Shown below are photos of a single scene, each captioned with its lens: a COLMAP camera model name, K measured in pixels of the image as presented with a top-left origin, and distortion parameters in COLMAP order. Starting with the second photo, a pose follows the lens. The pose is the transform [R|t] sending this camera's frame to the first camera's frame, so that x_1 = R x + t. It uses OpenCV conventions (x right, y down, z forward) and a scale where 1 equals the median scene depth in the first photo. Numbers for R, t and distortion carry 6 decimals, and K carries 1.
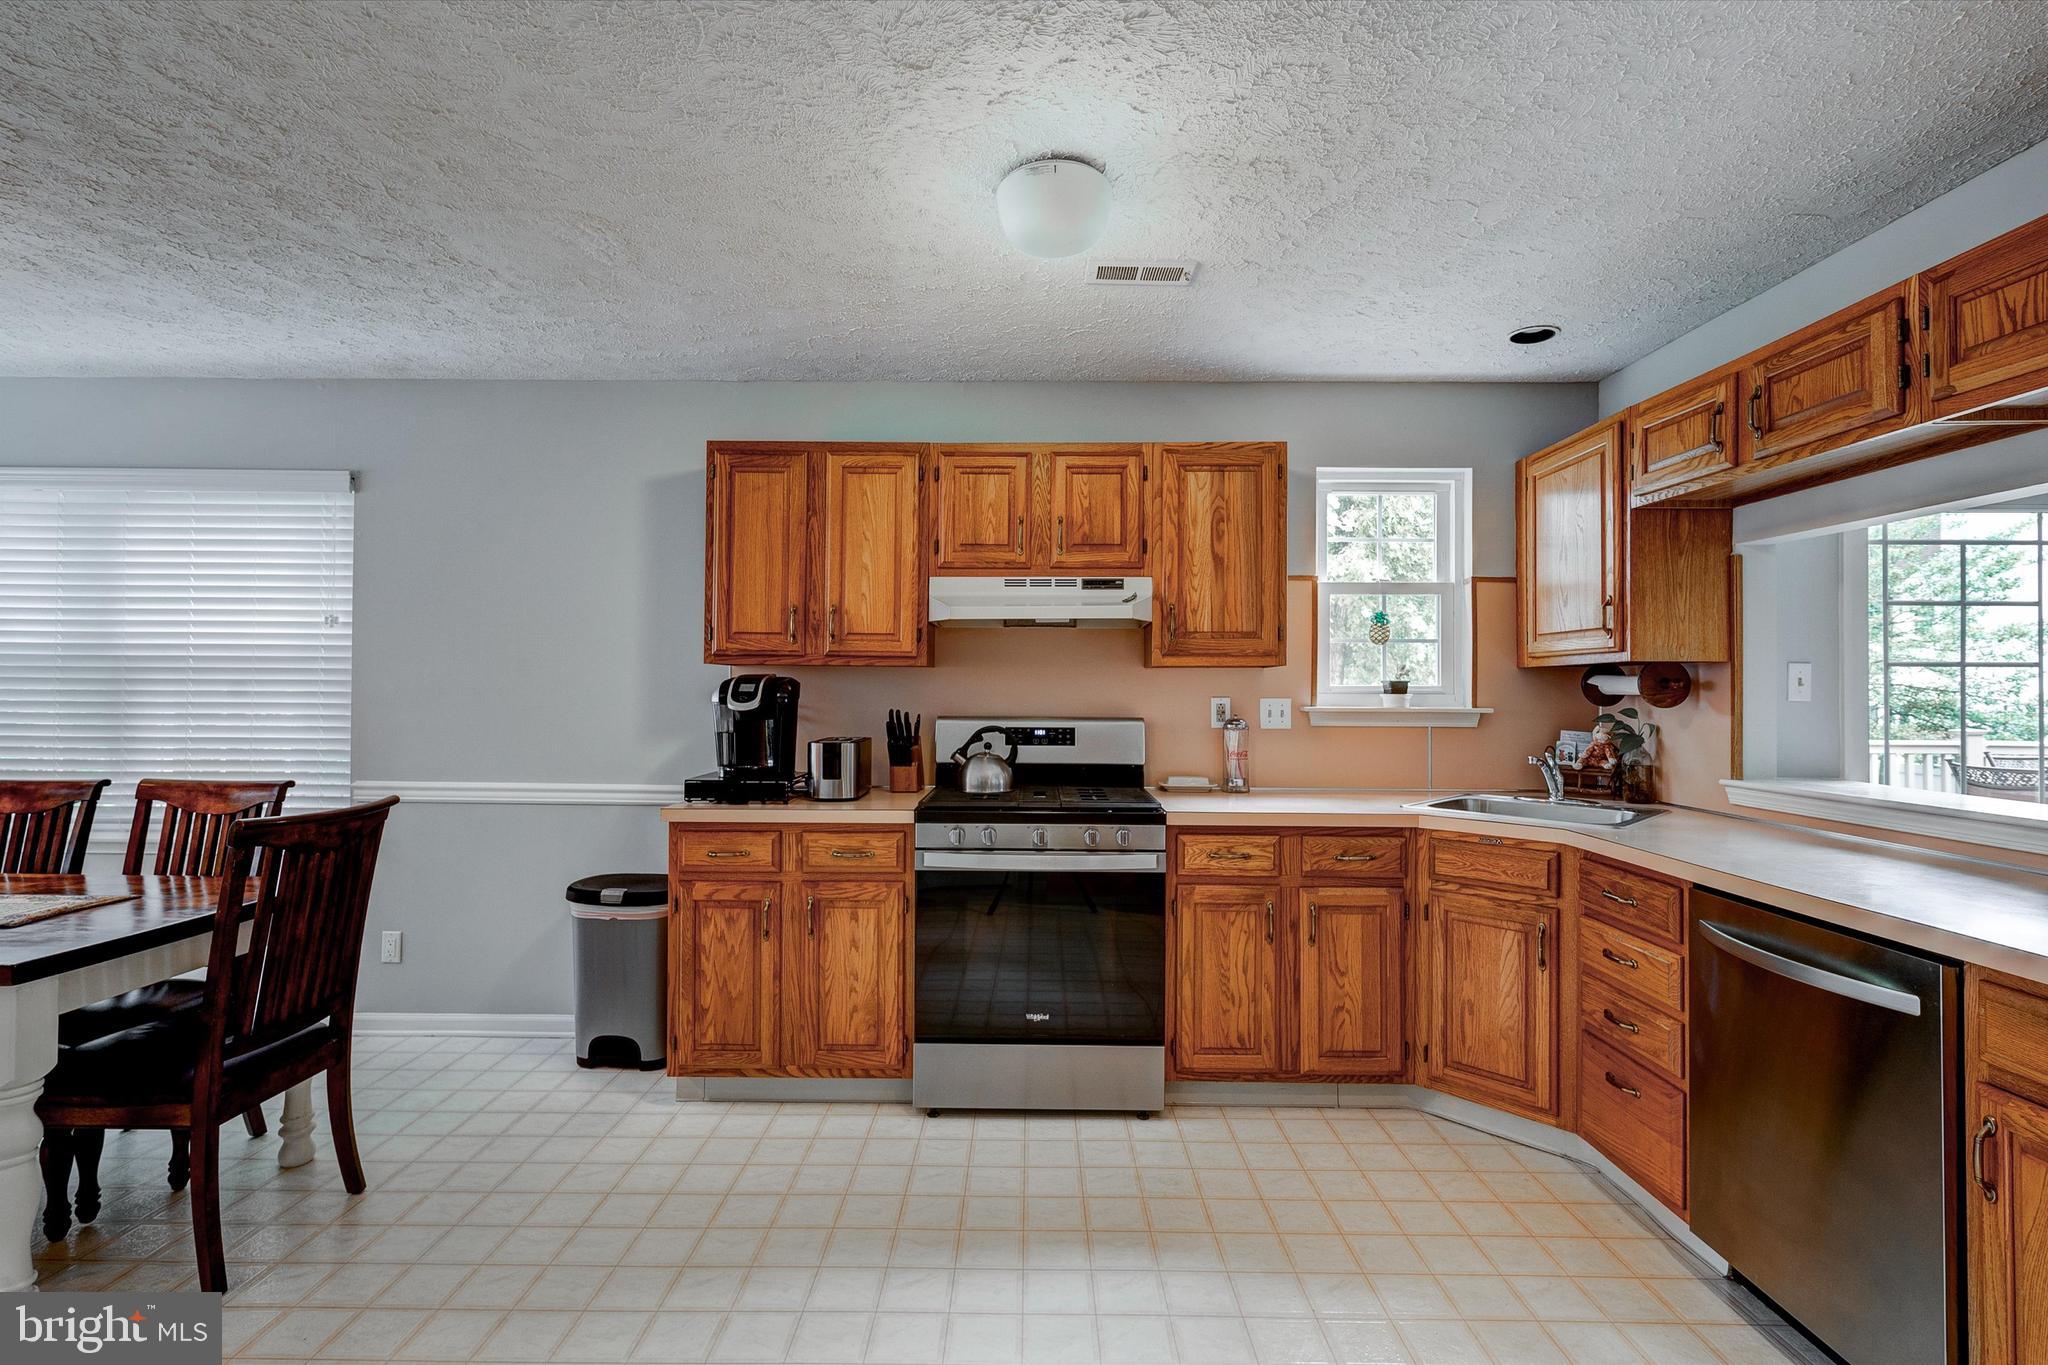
lens RADIAL K [[955.2, 0, 1024.0], [0, 955.2, 682.5], [0, 0, 1]] dist [-0.002149, 0.000378]
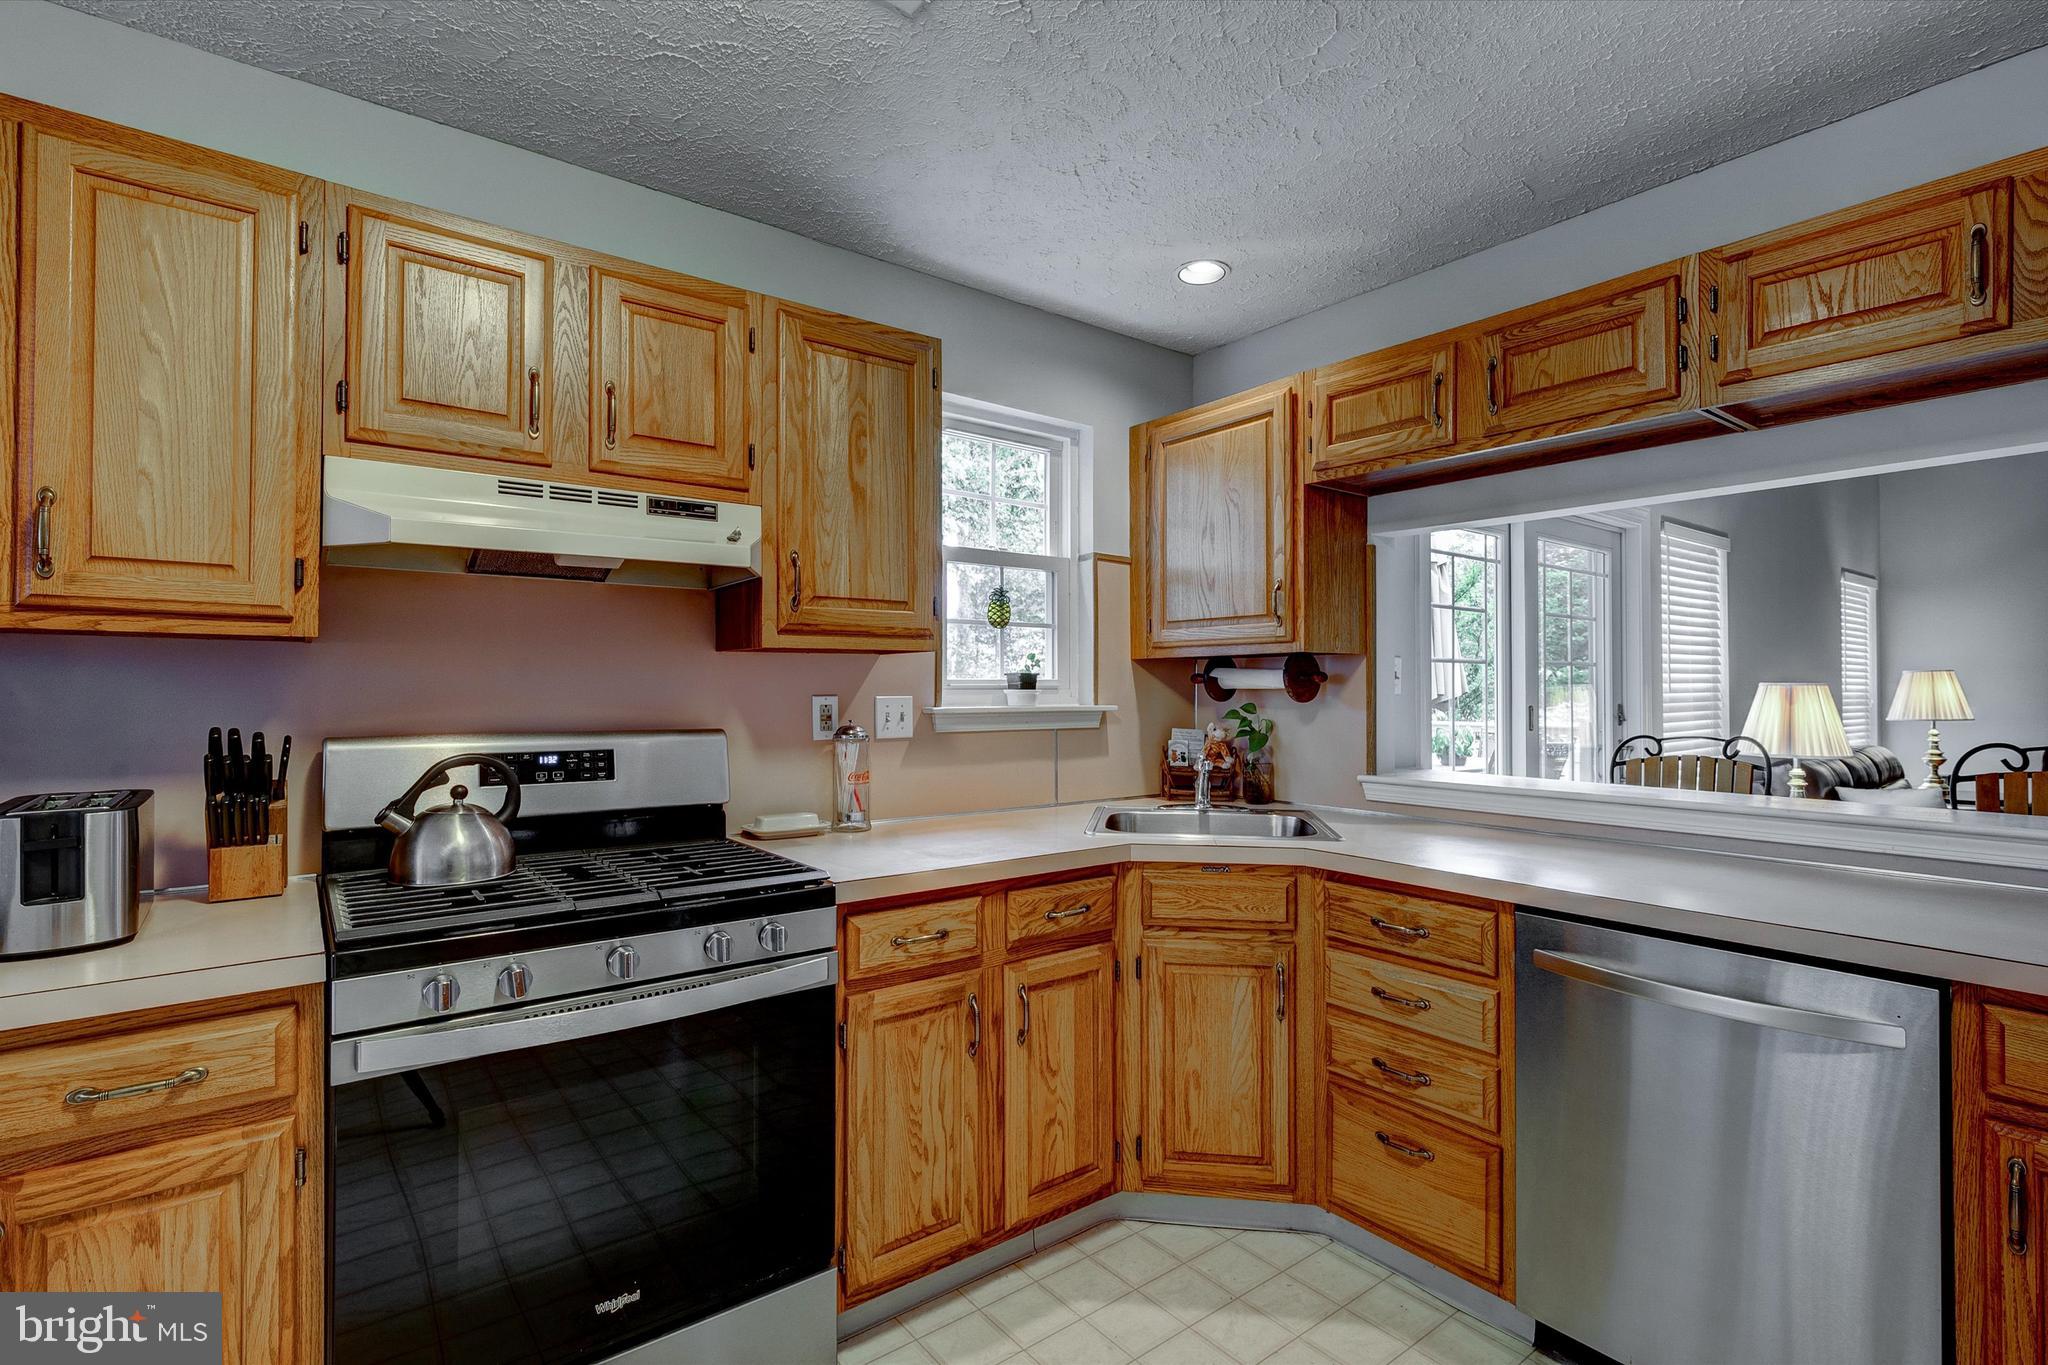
lens RADIAL K [[955.2, 0, 1024.0], [0, 955.2, 682.5], [0, 0, 1]] dist [-0.002149, 0.000378]
pose [[0.784403, -0.001087, 0.620250, -0.135695], [-0.001043, 0.999995, 0.003071, 0.004414], [-0.620250, -0.003056, 0.784398, 0.441551]]
